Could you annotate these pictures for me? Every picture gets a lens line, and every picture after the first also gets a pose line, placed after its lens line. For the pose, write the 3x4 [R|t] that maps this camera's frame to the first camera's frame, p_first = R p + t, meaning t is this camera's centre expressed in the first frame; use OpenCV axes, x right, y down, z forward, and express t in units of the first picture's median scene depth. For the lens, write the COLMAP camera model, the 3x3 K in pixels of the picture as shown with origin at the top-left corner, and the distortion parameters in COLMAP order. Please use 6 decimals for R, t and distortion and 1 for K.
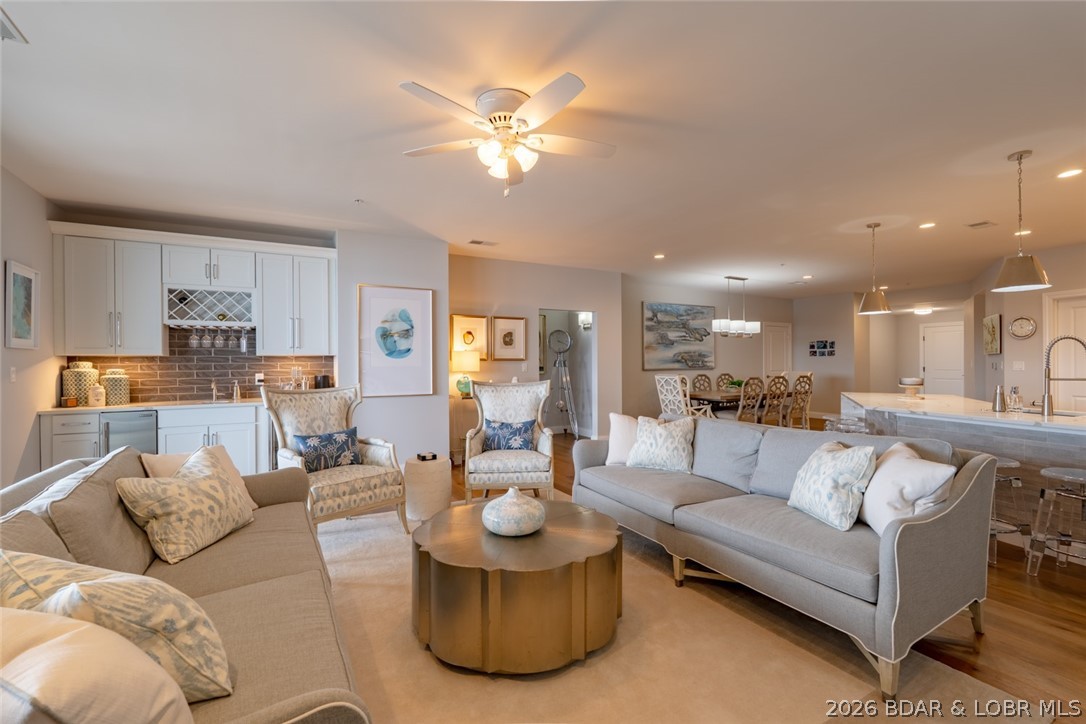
lens RADIAL K [[478.6, 0, 541.1], [0, 478.6, 362.0], [0, 0, 1]] dist [0.005780, 0.000190]
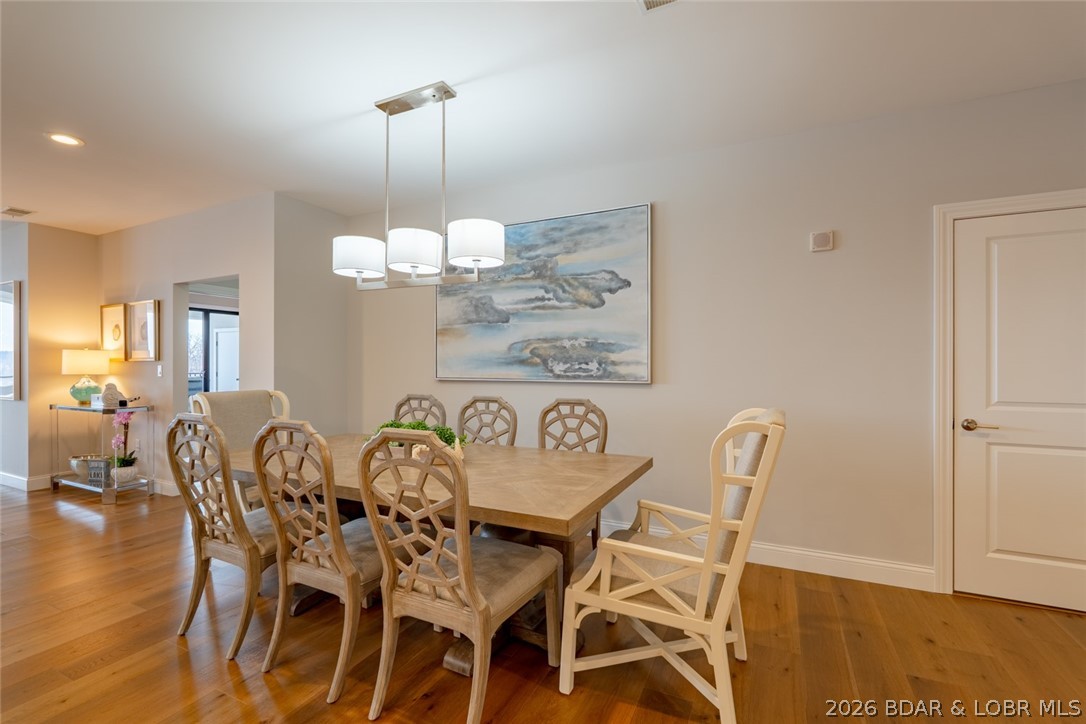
lens RADIAL K [[448.7, 0, 543.4], [0, 448.7, 365.9], [0, 0, 1]] dist [-0.001980, -0.000045]
pose [[0.587991, 0.010111, -0.808804, 0.611079], [-0.004280, 0.999947, 0.009389, -0.001611], [0.808856, -0.002059, 0.588003, 0.795968]]
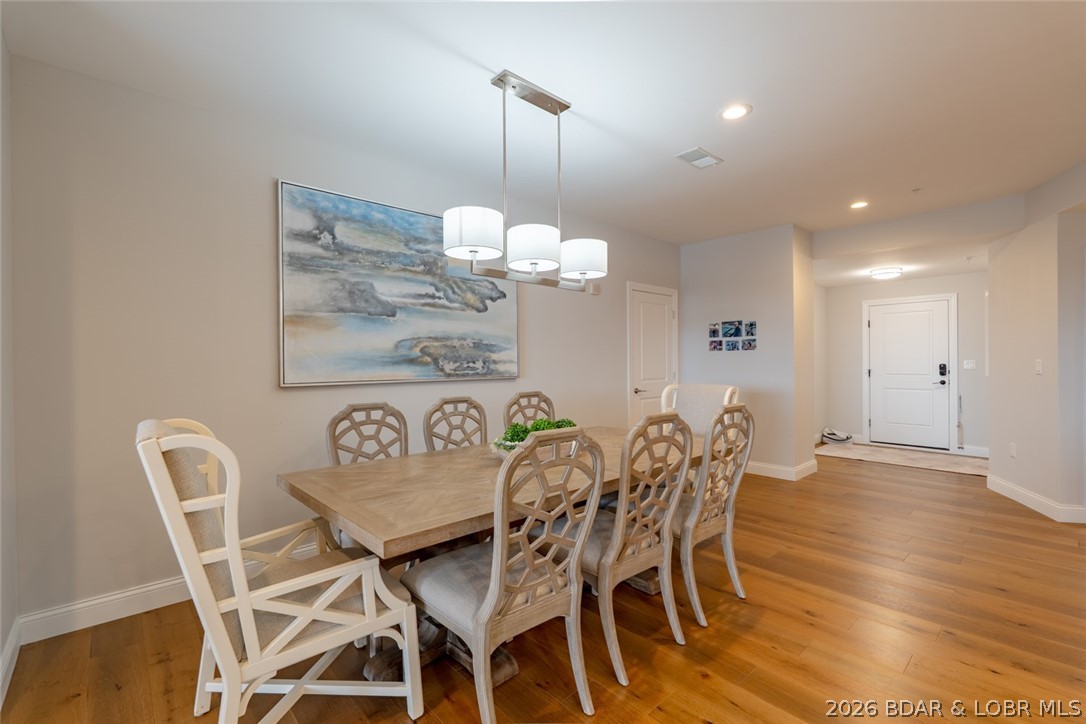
lens RADIAL K [[478.6, 0, 542.4], [0, 478.6, 355.2], [0, 0, 1]] dist [0.005780, 0.000190]
pose [[0.973530, -0.001460, 0.228555, 0.303340], [0.005796, 0.999816, -0.018304, 0.001419], [-0.228487, 0.019144, 0.973359, 0.616908]]
